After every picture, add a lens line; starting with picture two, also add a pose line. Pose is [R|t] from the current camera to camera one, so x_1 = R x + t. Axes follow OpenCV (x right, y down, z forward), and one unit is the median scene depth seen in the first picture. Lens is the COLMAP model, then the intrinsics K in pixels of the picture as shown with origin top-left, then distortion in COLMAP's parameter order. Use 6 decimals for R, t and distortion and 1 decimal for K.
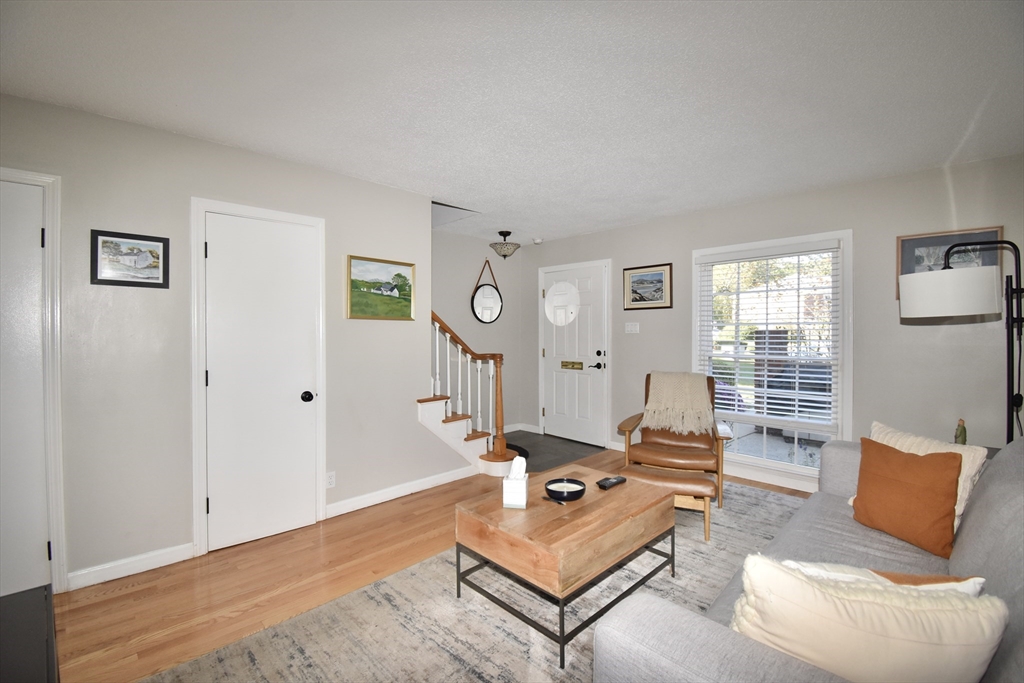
lens RADIAL K [[460.5, 0, 512.5], [0, 460.5, 335.6], [0, 0, 1]] dist [0.001628, -0.001192]
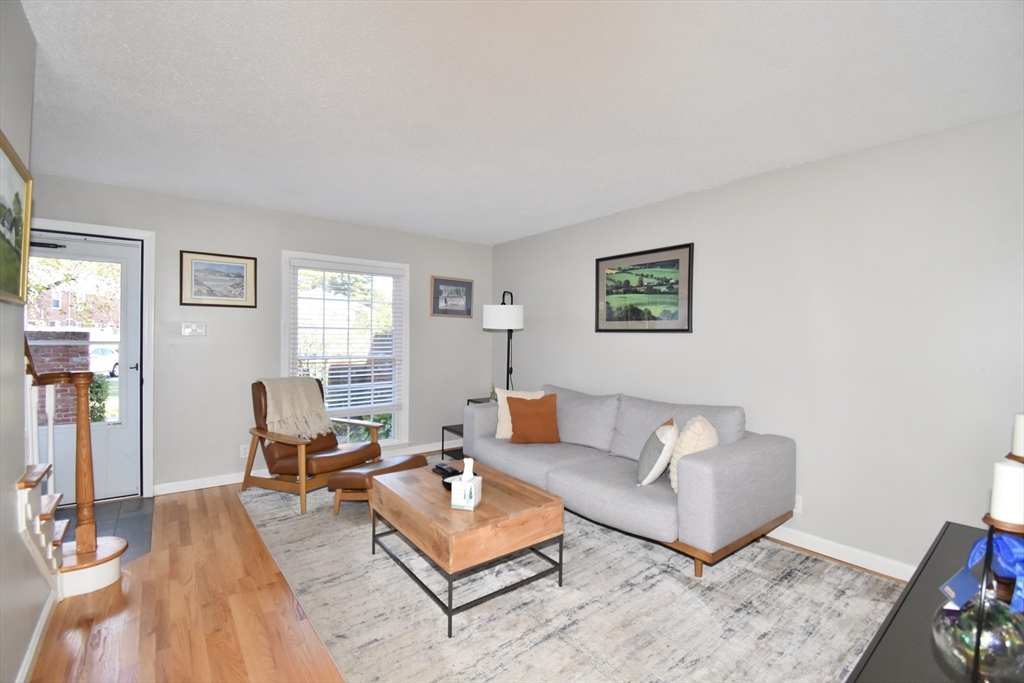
lens RADIAL K [[460.5, 0, 517.4], [0, 460.5, 336.7], [0, 0, 1]] dist [0.001628, -0.001192]
pose [[0.095038, 0.008547, 0.995437, -0.578464], [-0.004068, 0.999958, -0.008198, 0.002730], [-0.995465, -0.003271, 0.095069, 0.463497]]
